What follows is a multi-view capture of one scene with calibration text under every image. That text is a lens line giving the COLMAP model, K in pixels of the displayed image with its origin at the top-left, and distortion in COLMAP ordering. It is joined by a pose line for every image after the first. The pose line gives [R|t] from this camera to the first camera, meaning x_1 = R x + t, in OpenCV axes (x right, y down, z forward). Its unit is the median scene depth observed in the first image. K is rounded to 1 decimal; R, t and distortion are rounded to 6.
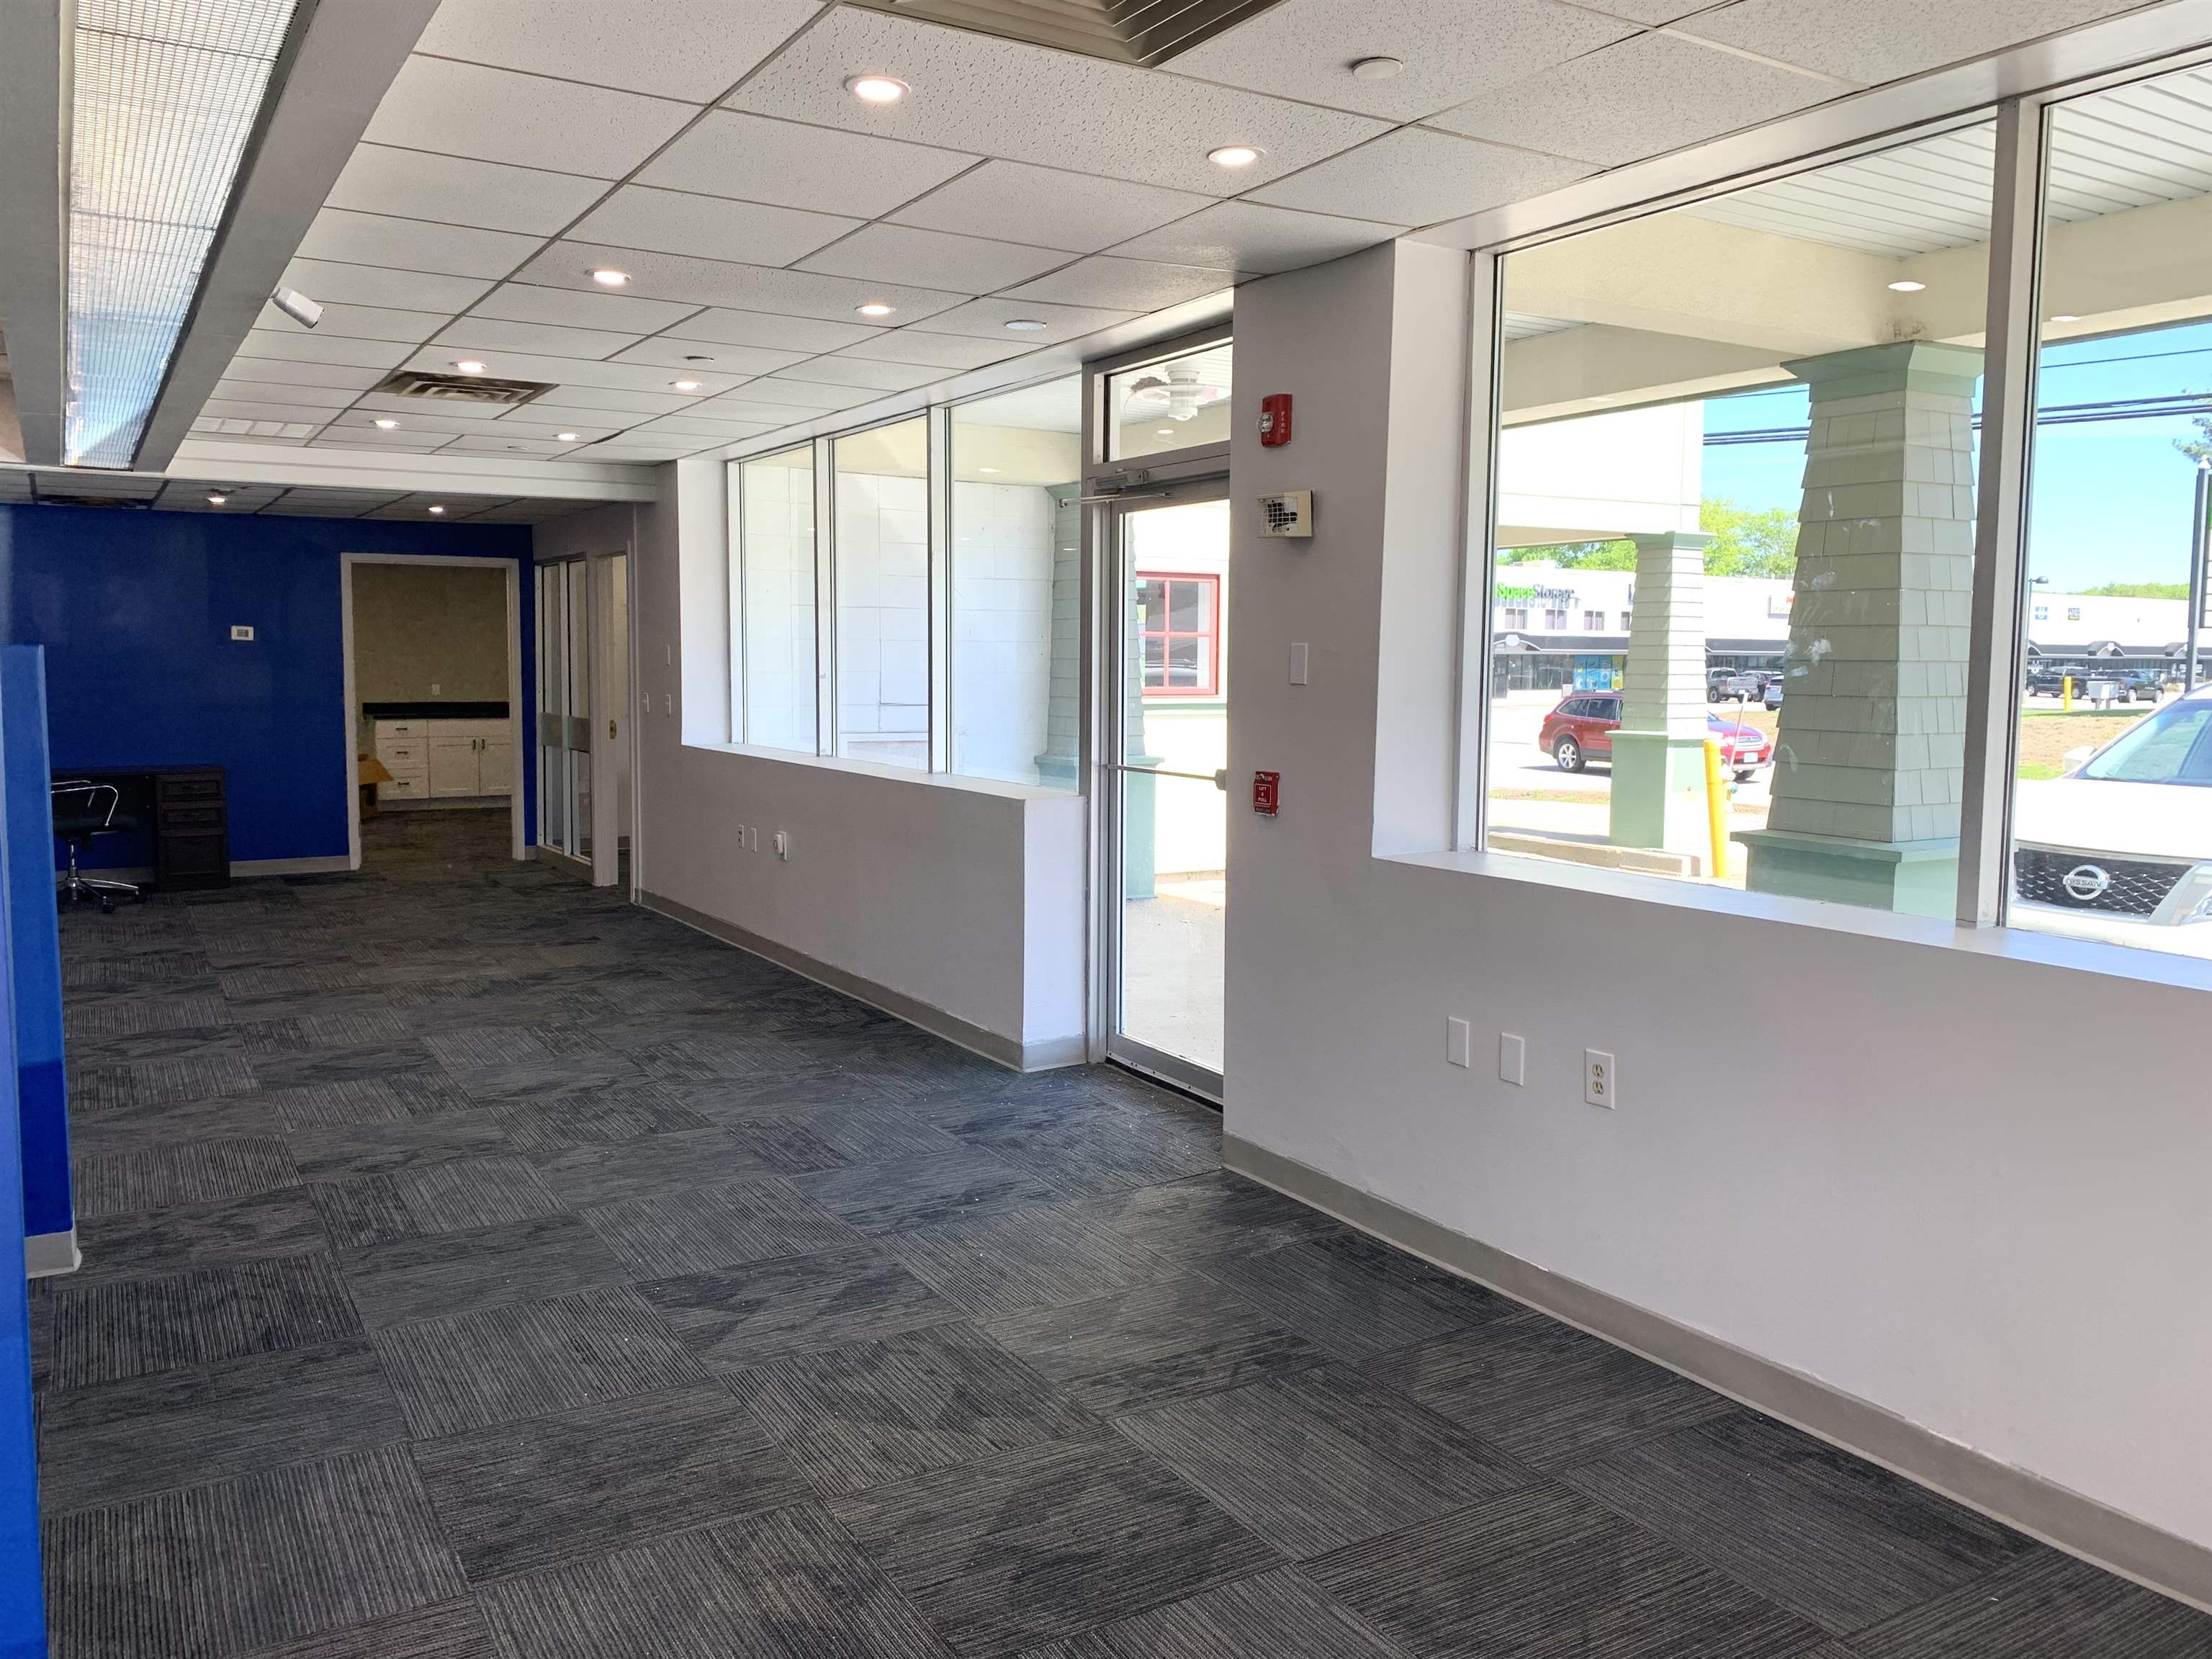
lens RADIAL K [[1686.4, 0, 1106.3], [0, 1686.4, 798.1], [0, 0, 1]] dist [0.053950, -0.110816]
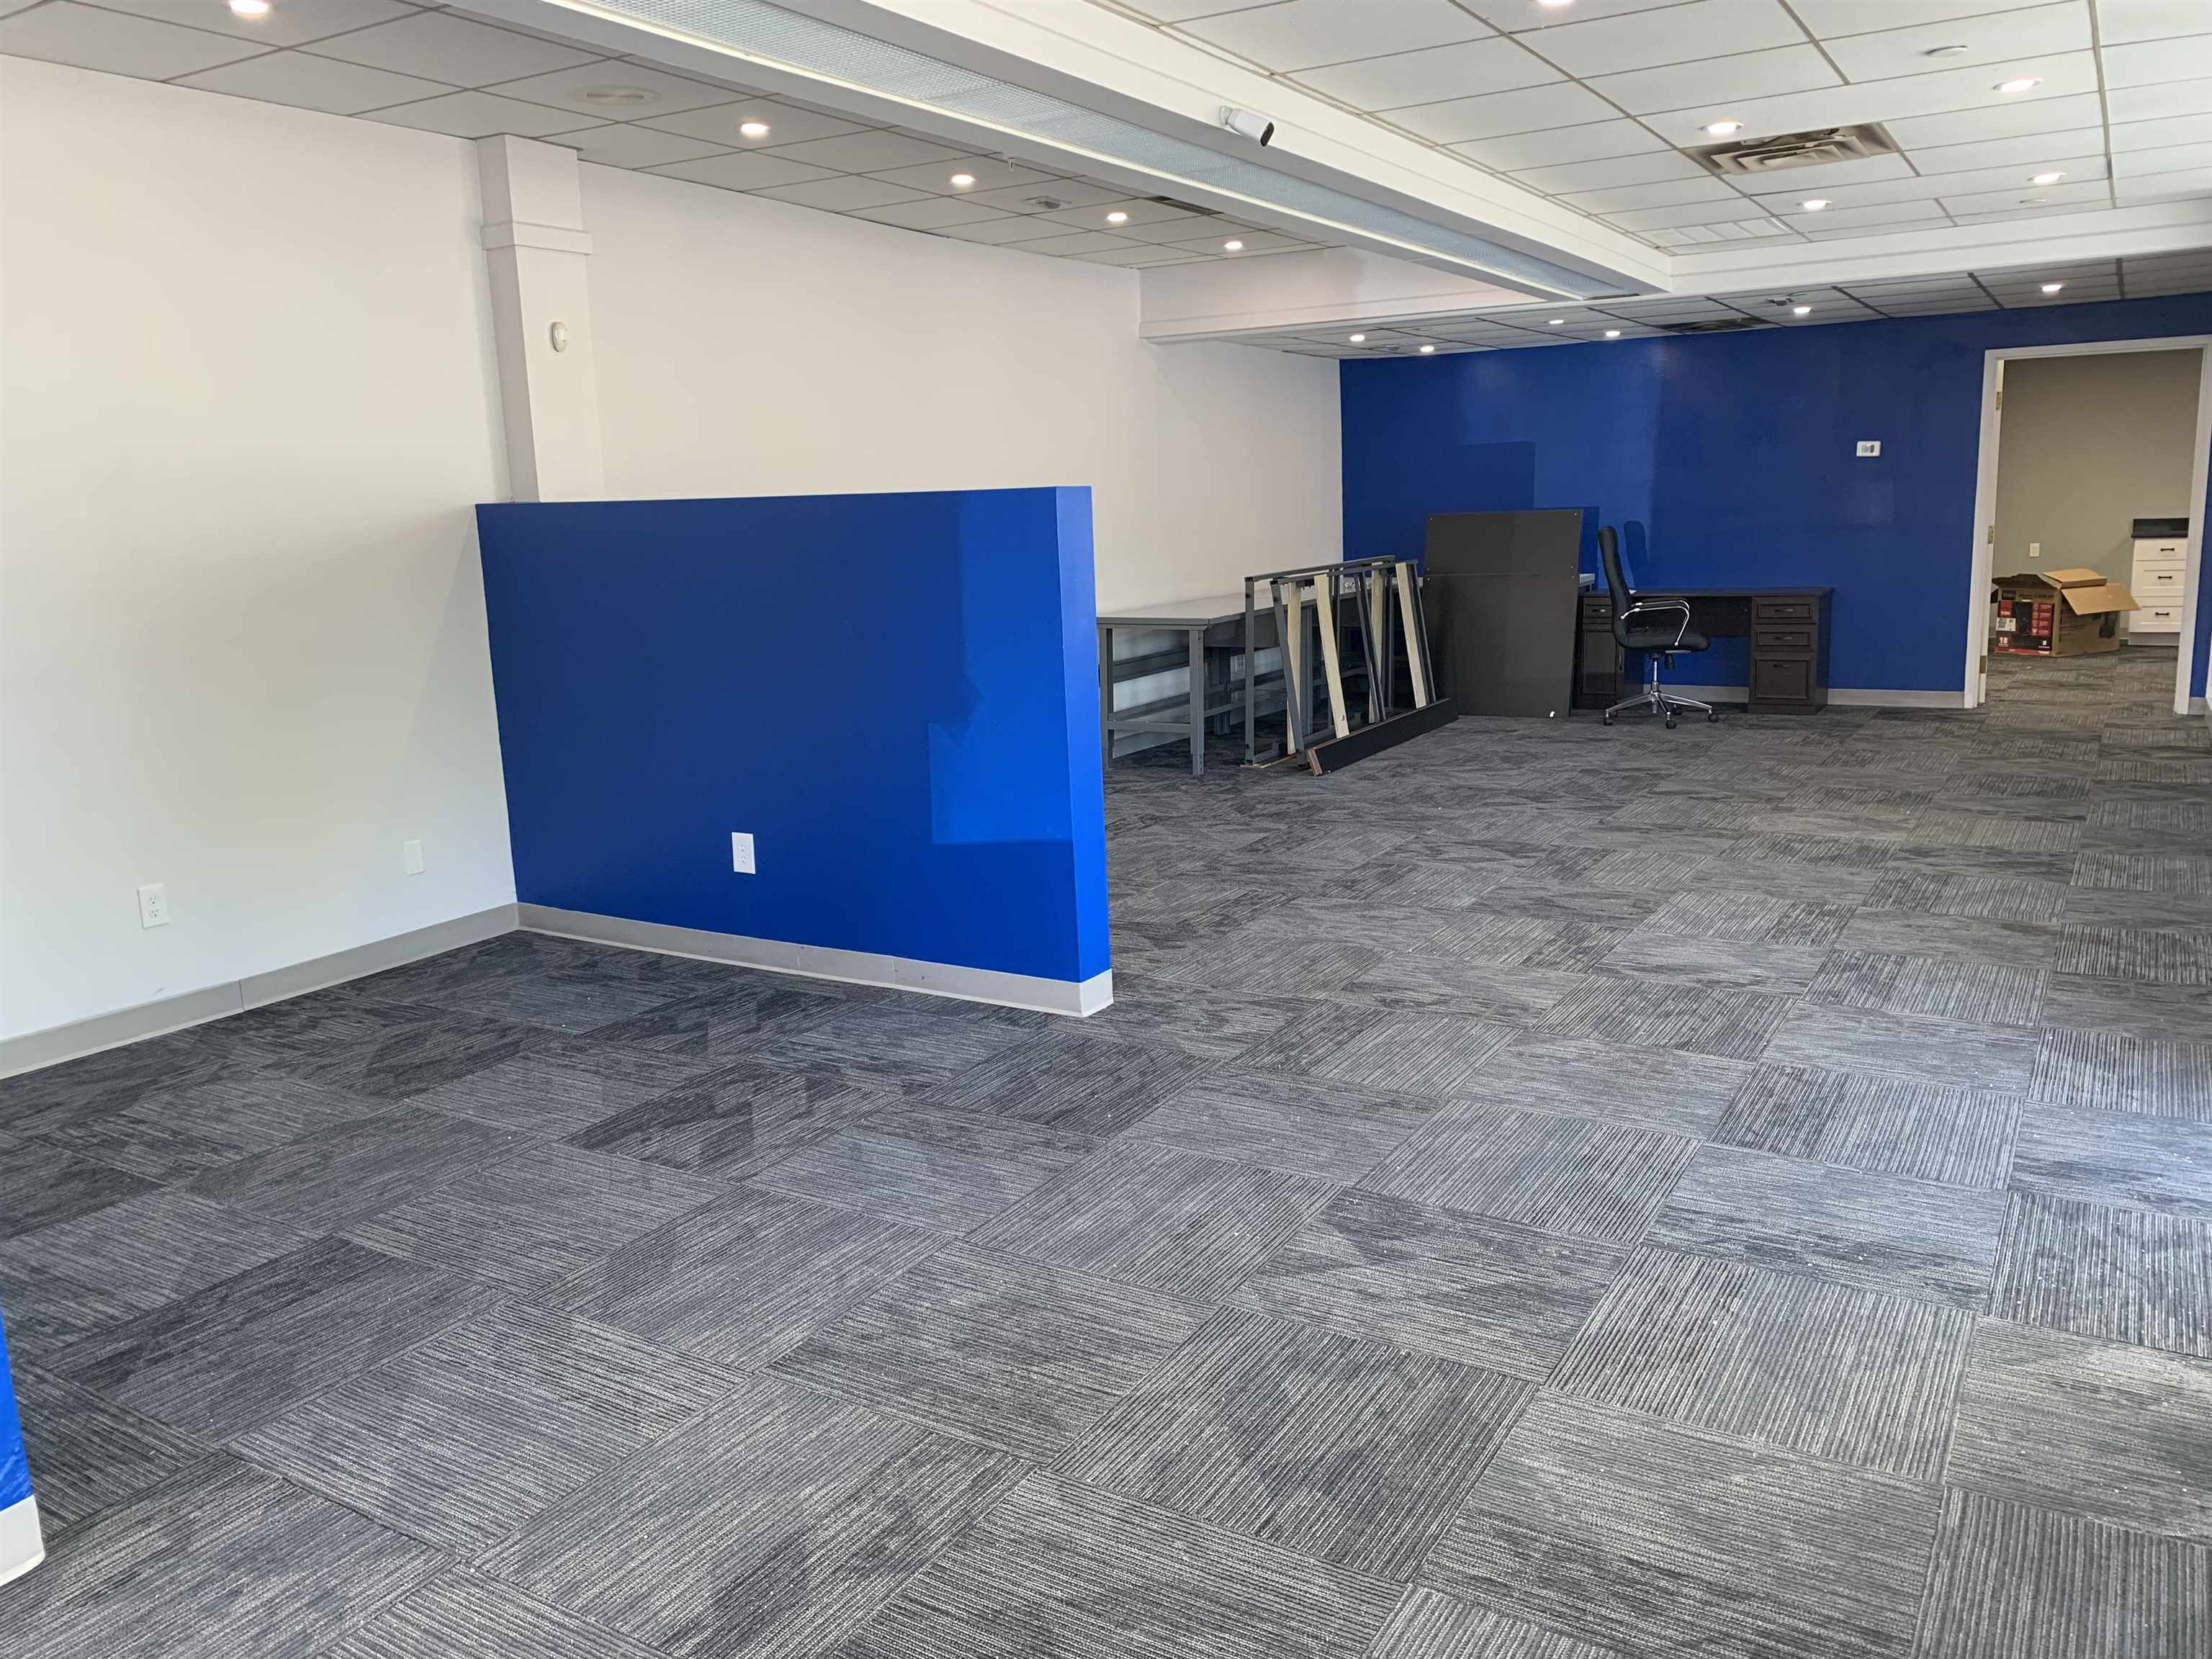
lens RADIAL K [[1688.5, 0, 1098.1], [0, 1688.5, 791.2], [0, 0, 1]] dist [0.046044, -0.067100]
pose [[0.450763, 0.131428, -0.882915, 0.361438], [-0.040042, 0.991083, 0.127087, -0.024891], [0.891745, -0.021933, 0.452006, 0.410658]]
